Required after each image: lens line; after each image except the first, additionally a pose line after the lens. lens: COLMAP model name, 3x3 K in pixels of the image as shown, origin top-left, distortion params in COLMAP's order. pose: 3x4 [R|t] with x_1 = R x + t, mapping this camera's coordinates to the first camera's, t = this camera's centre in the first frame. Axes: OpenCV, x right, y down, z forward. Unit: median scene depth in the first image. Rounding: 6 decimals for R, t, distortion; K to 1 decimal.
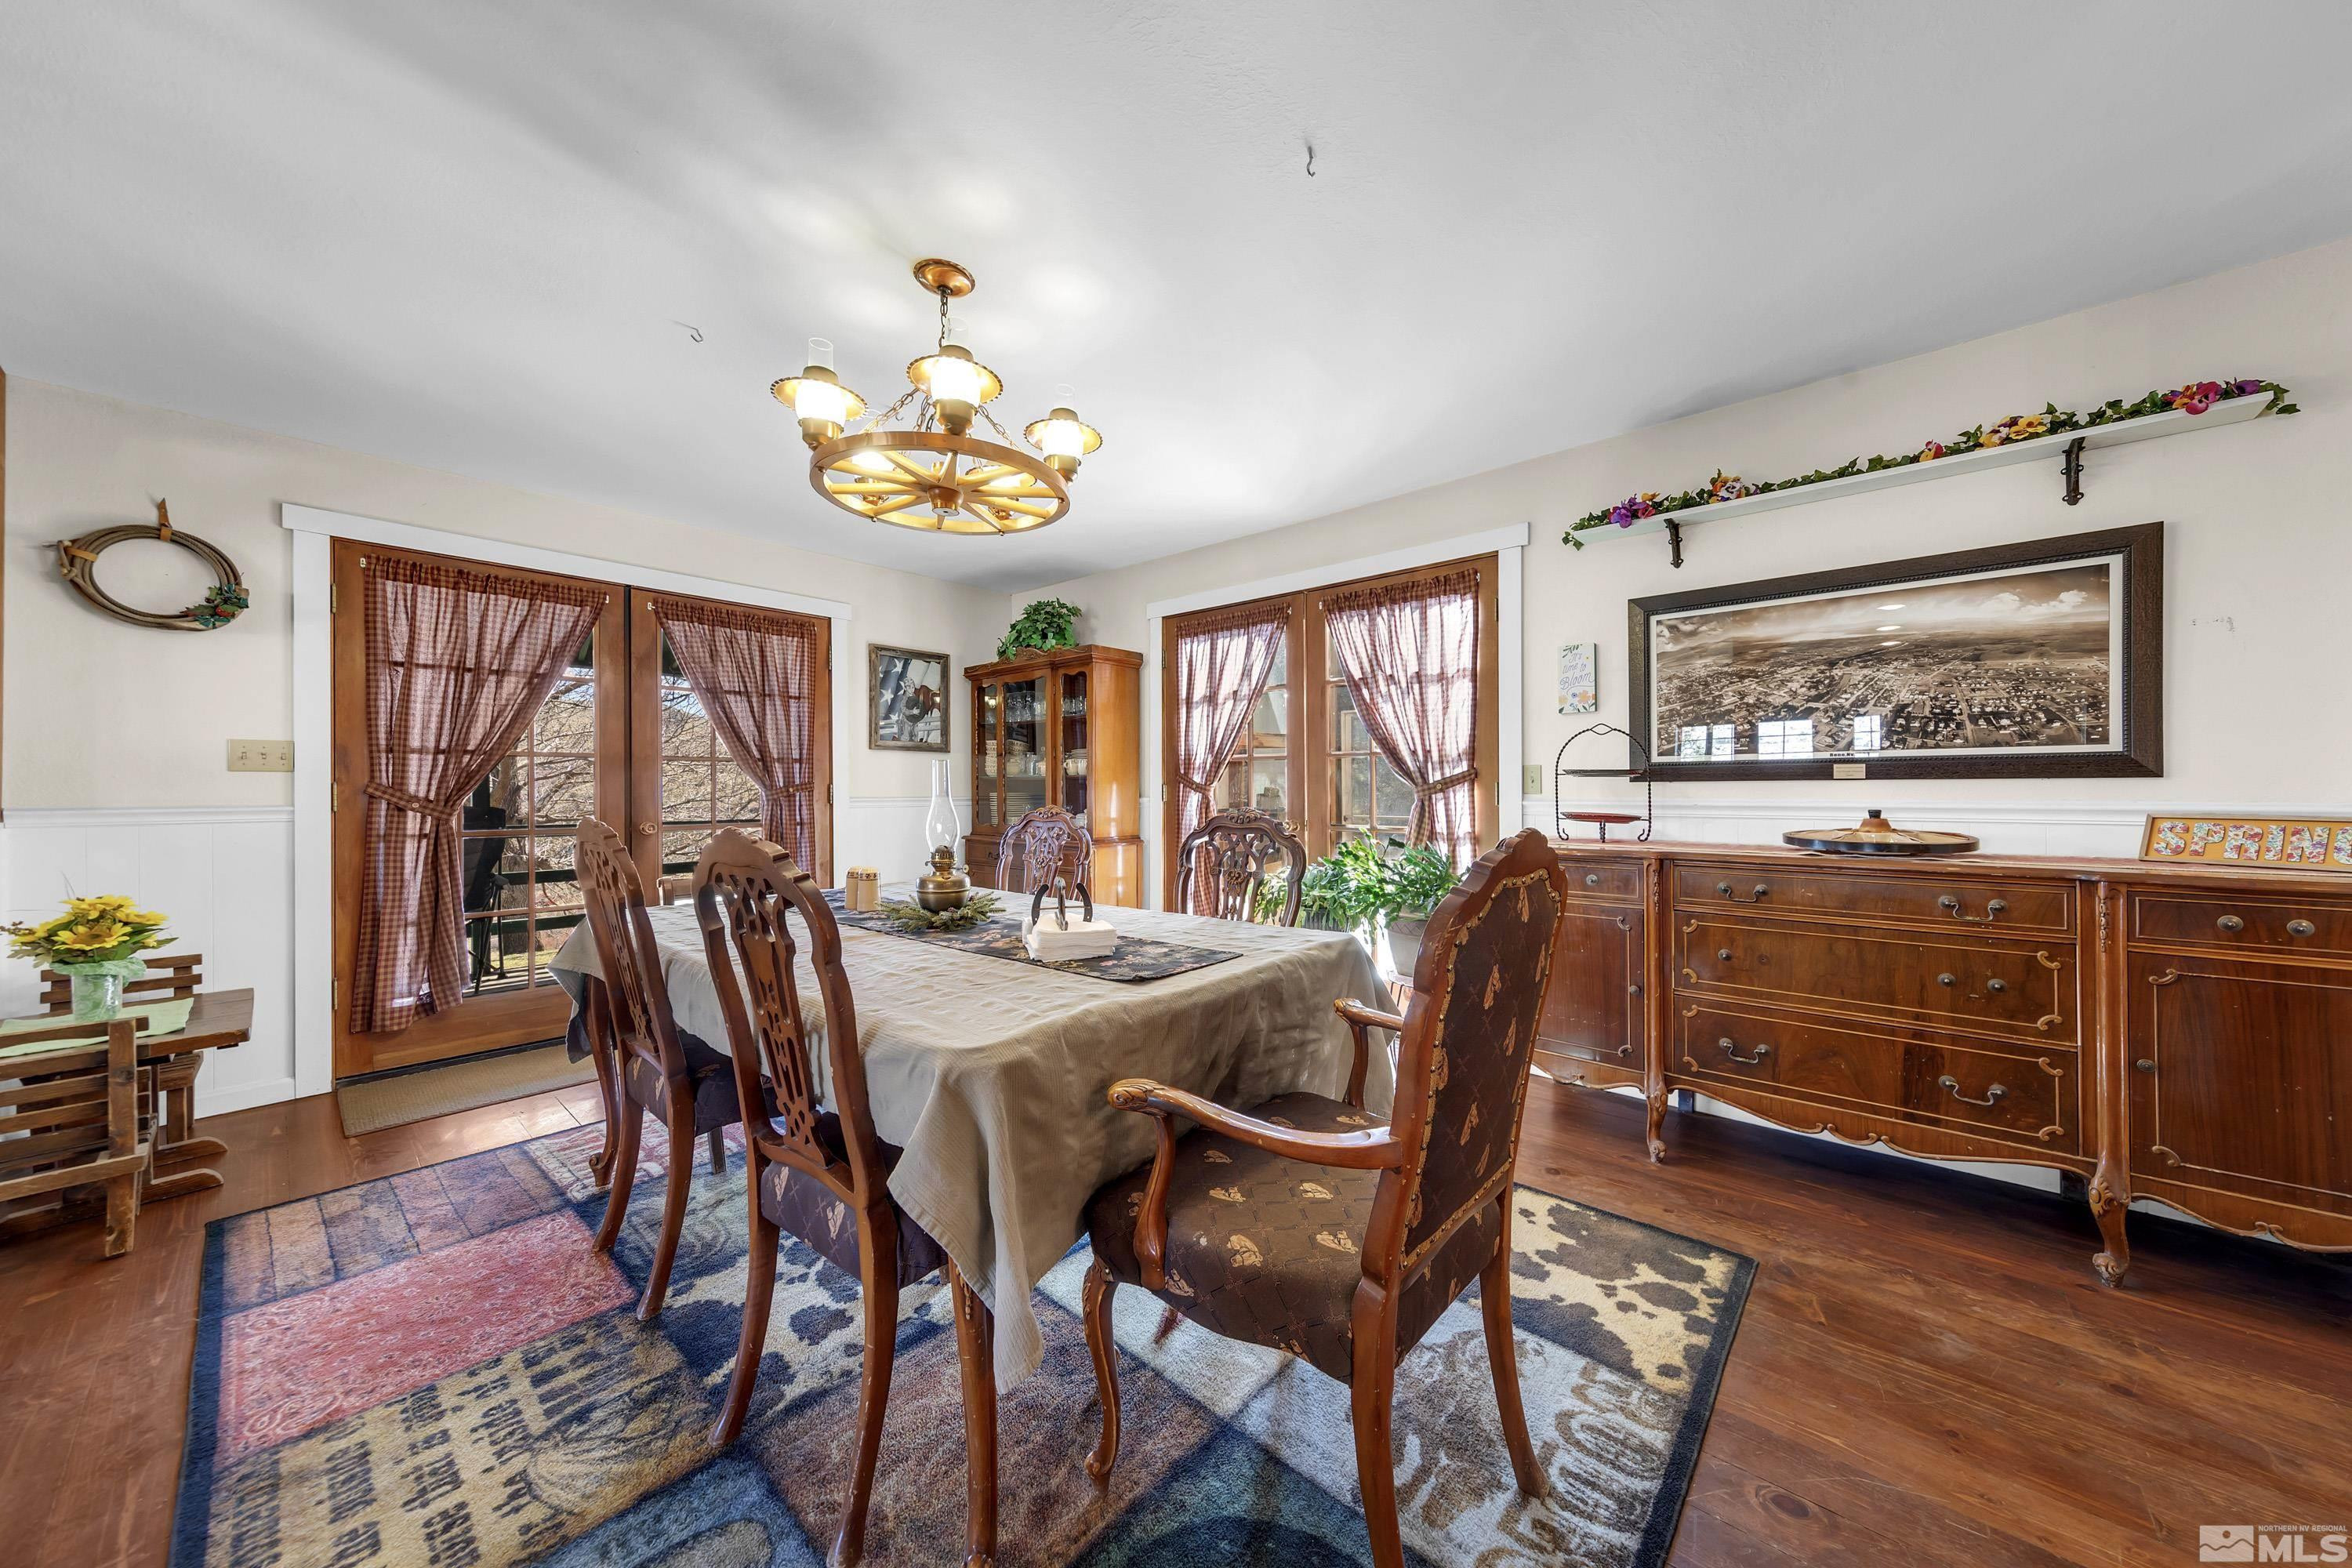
lens RADIAL K [[798.4, 0, 1220.1], [0, 798.4, 788.2], [0, 0, 1]] dist [0.001788, -0.000216]
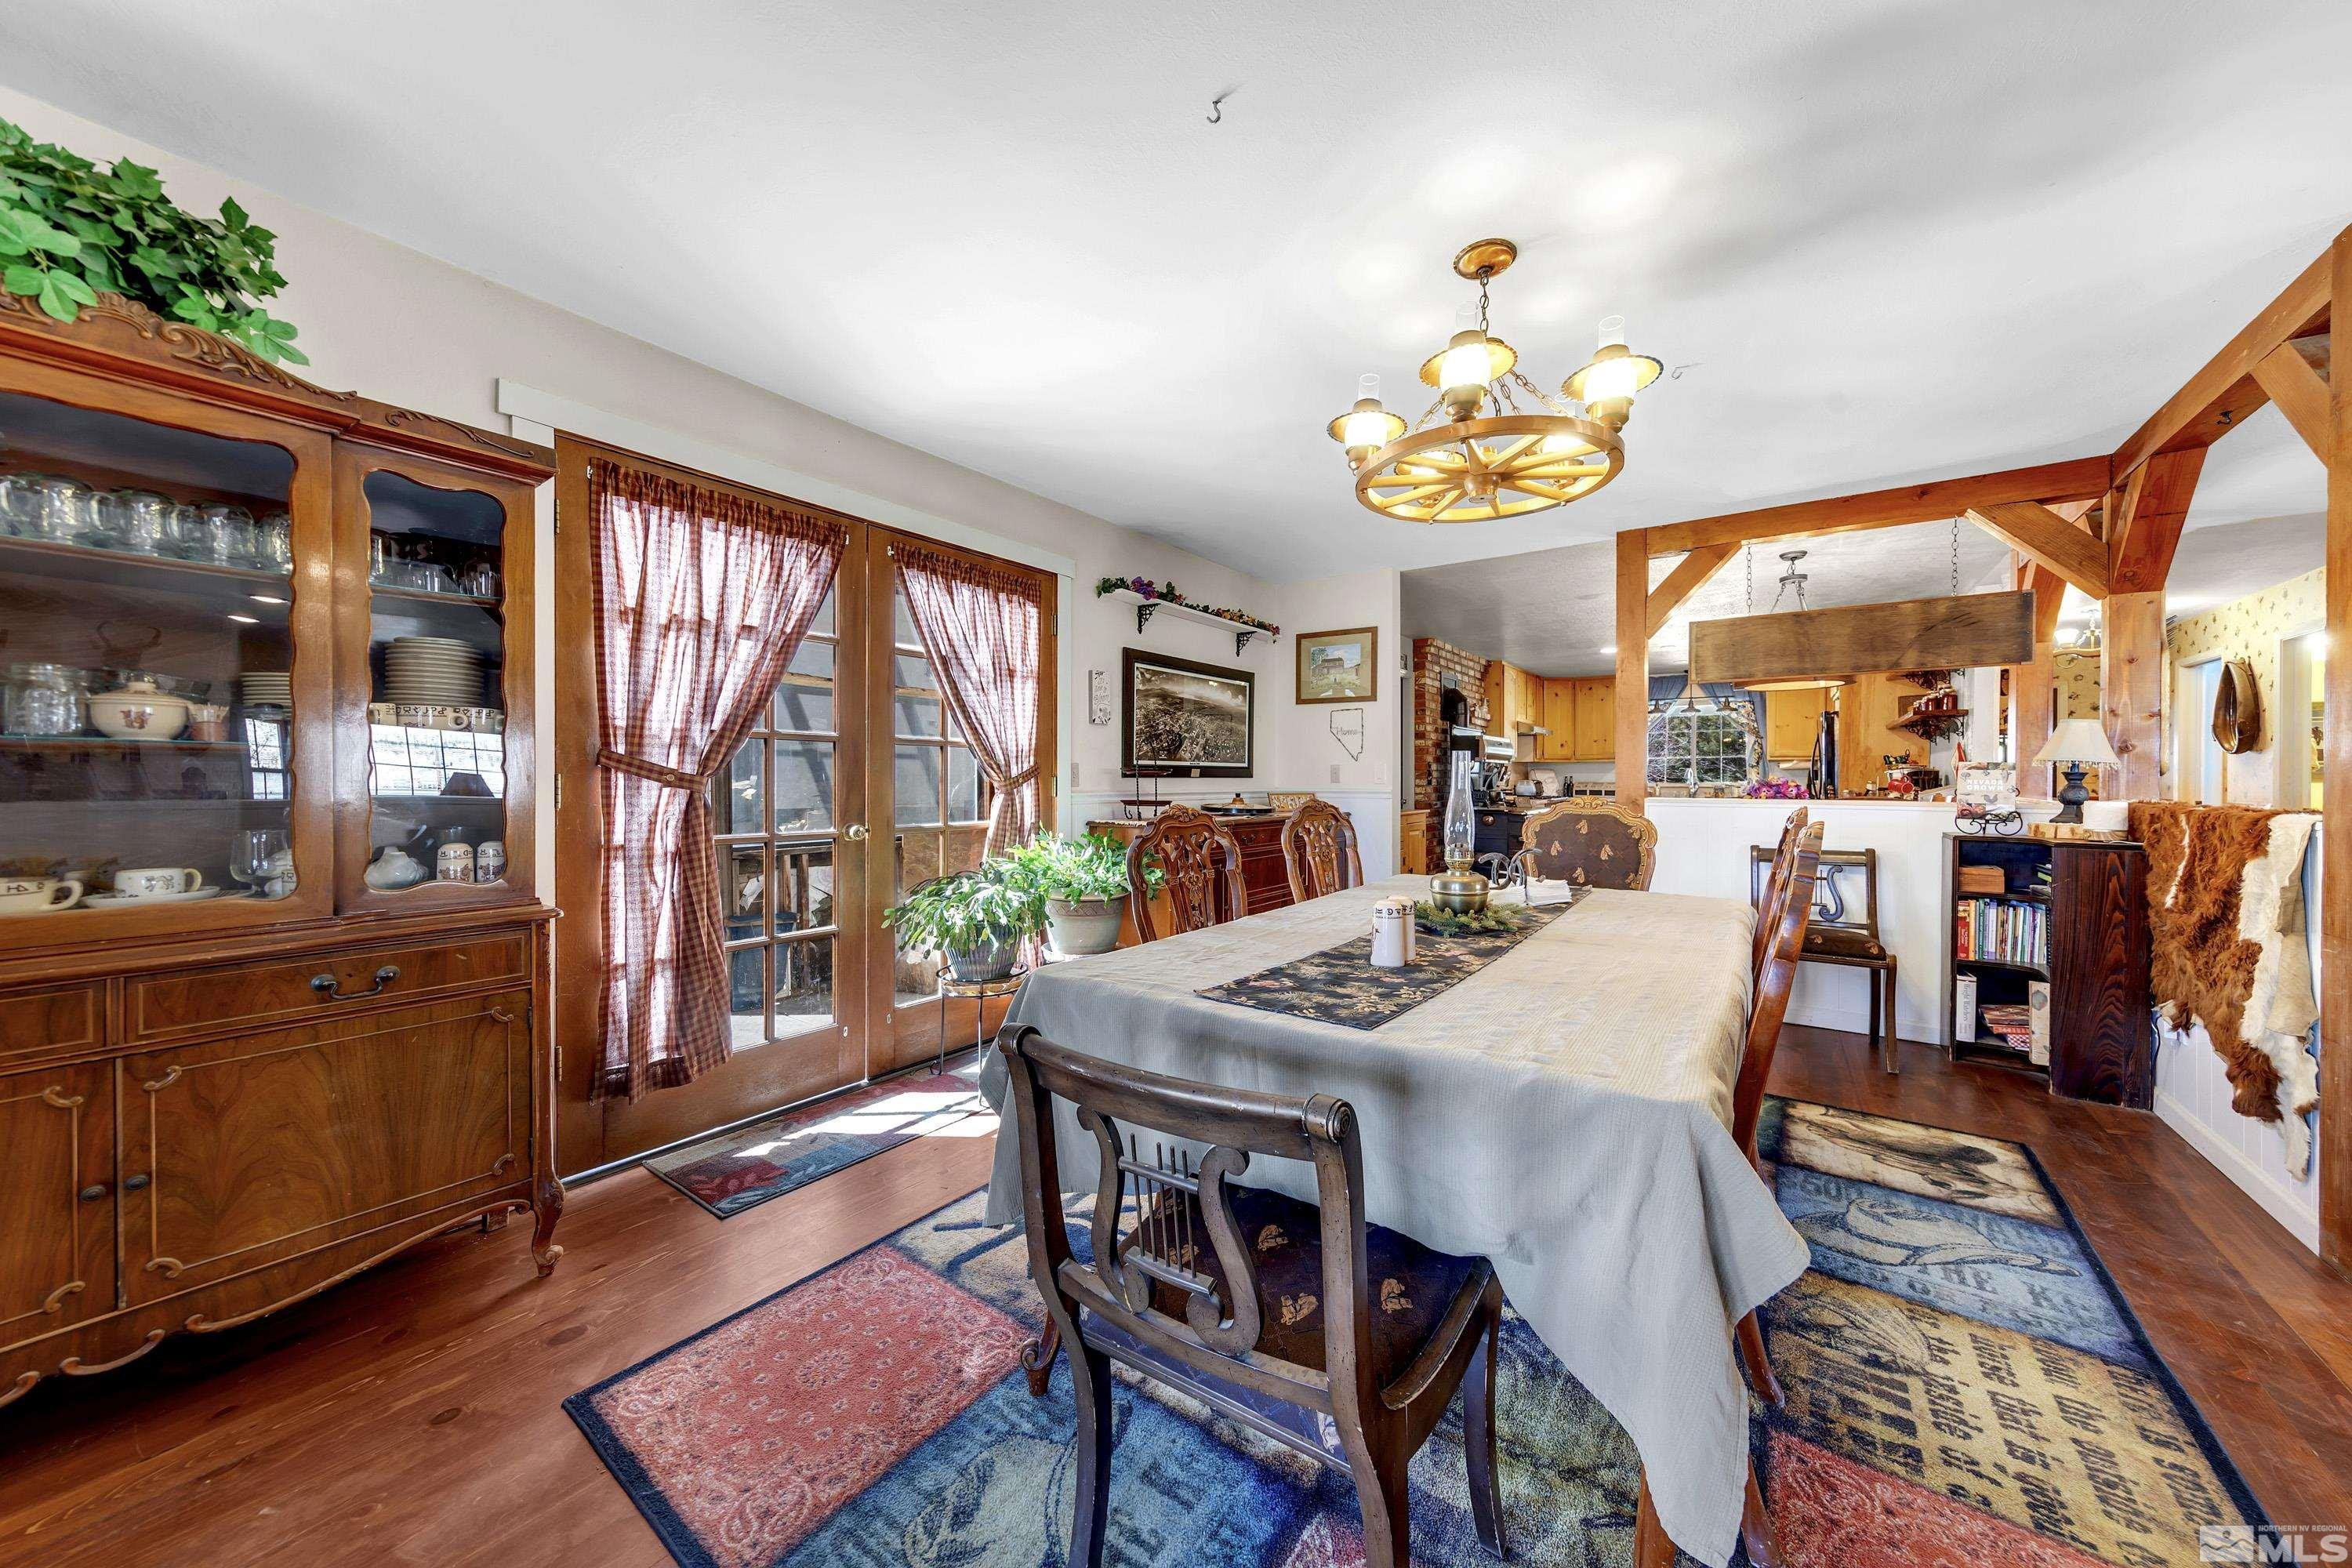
lens RADIAL K [[798.4, 0, 1185.6], [0, 798.4, 787.5], [0, 0, 1]] dist [0.001788, -0.000216]
pose [[-0.063865, -0.005043, 0.997946, -0.843914], [-0.001415, 0.999987, 0.004963, 0.002578], [-0.997958, -0.001095, -0.063872, 0.930628]]
